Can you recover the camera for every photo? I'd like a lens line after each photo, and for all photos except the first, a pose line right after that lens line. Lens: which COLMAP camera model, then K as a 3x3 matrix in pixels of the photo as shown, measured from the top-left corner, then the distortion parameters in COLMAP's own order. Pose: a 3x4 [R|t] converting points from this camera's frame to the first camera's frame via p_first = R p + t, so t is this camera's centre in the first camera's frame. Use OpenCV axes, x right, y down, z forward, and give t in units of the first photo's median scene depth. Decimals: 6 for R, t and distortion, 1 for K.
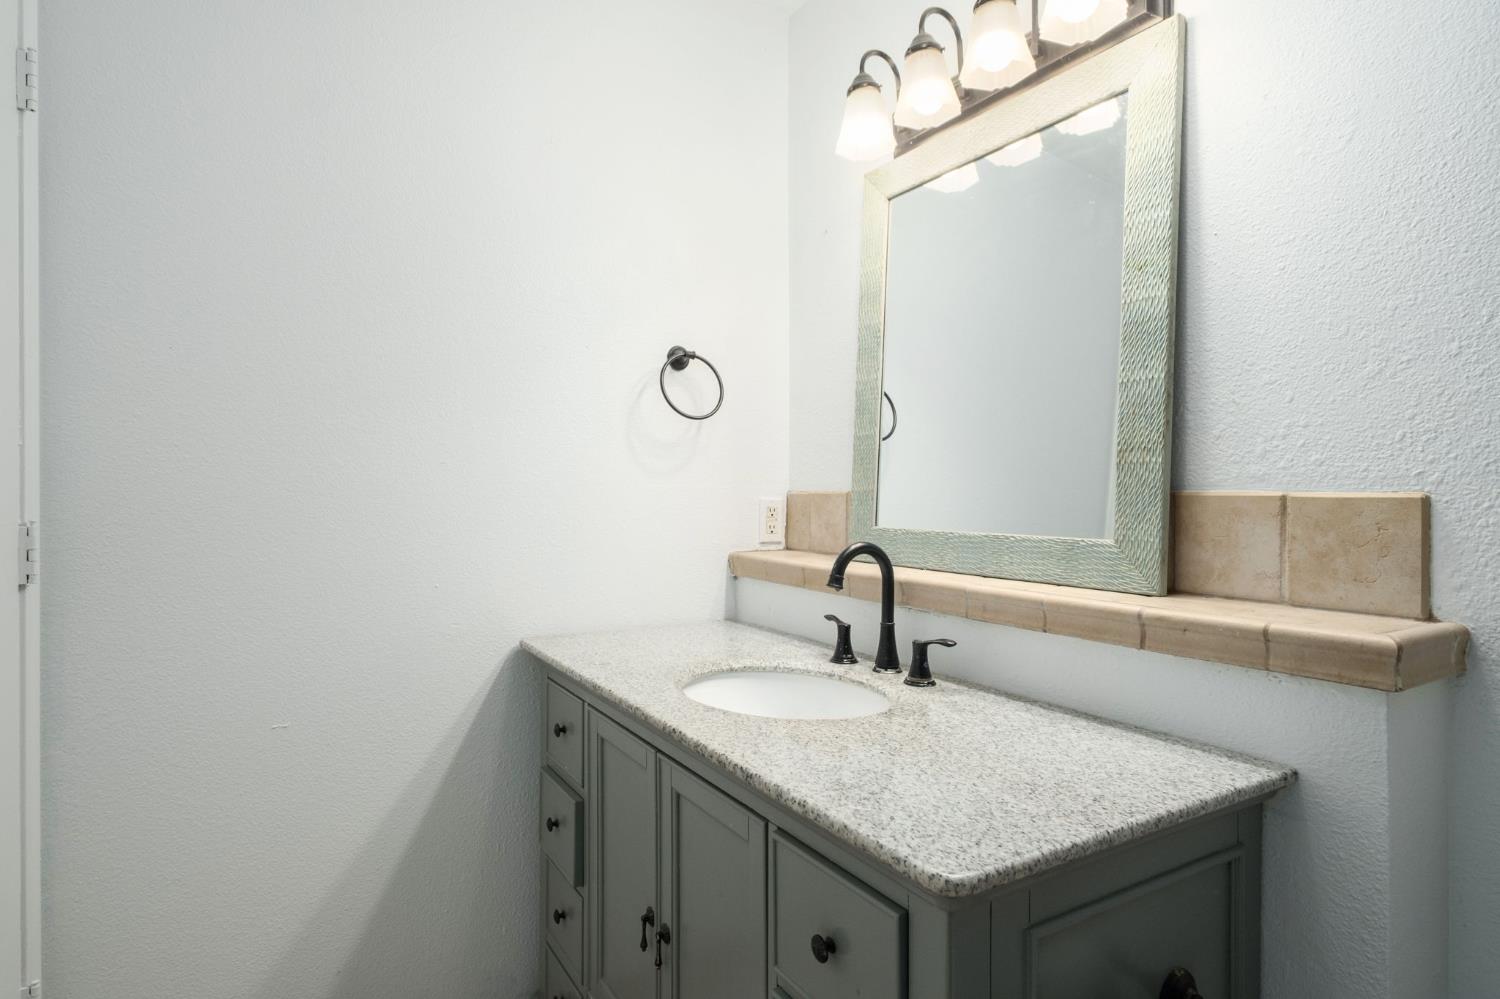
lens RADIAL K [[891.4, 0, 753.6], [0, 891.4, 484.2], [0, 0, 1]] dist [0.001256, 0.002105]
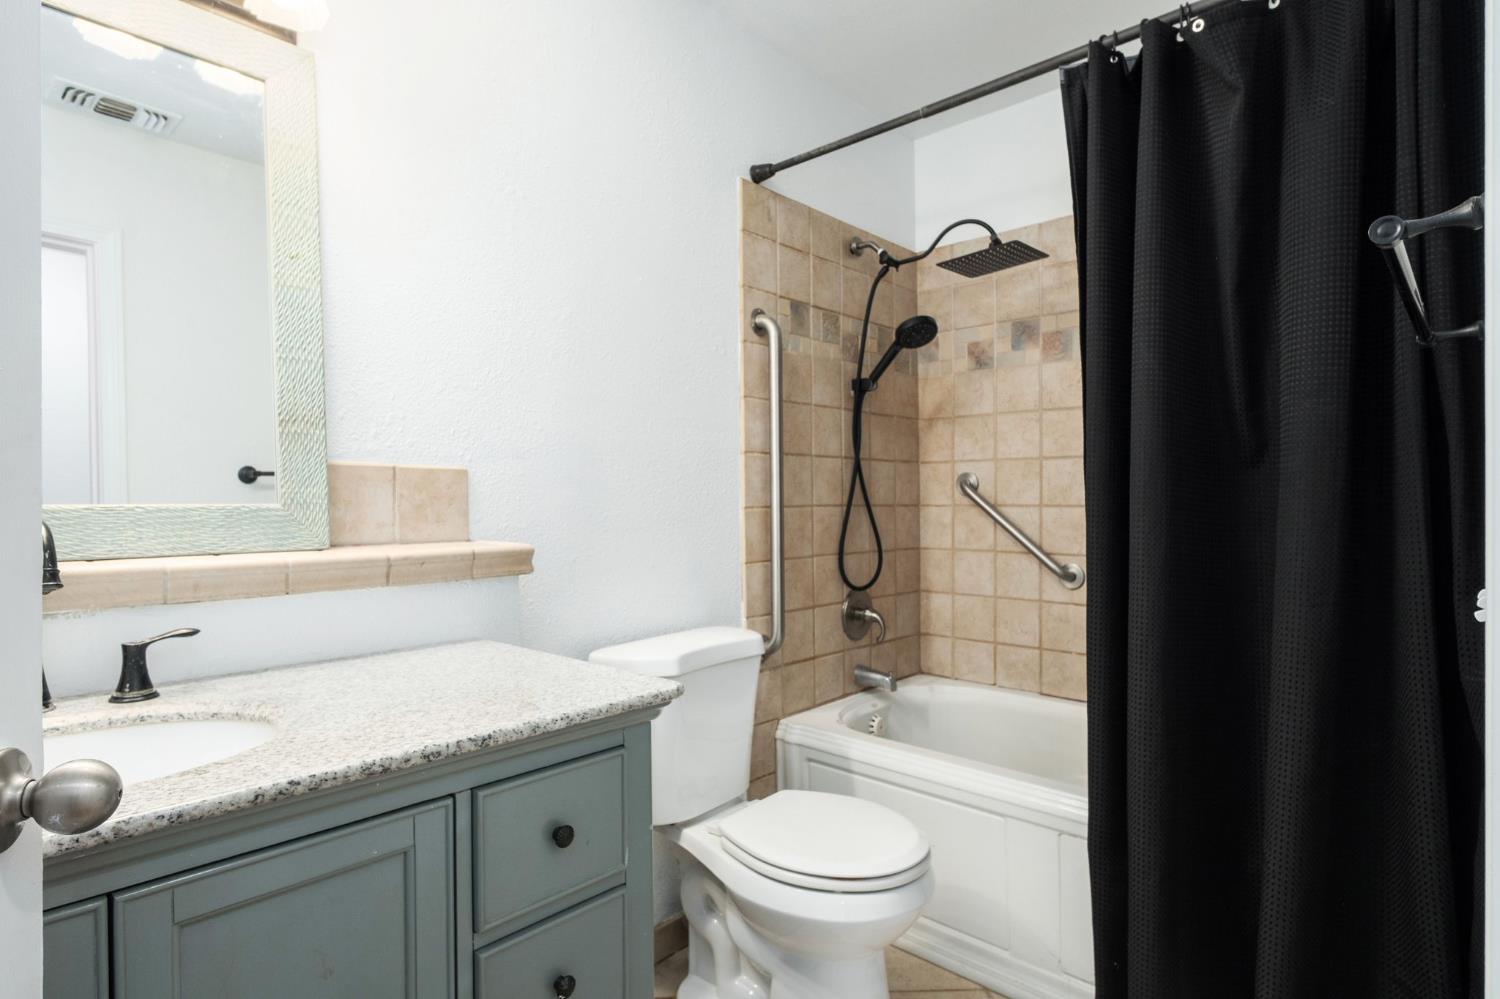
lens RADIAL K [[800.5, 0, 750.0], [0, 800.5, 499.5], [0, 0, 1]] dist [0.105841, -0.000045]
pose [[-0.309722, -0.006571, 0.950805, -0.777482], [-0.004495, 0.999975, 0.005446, 0.053677], [-0.950817, -0.002587, -0.309744, 0.841157]]
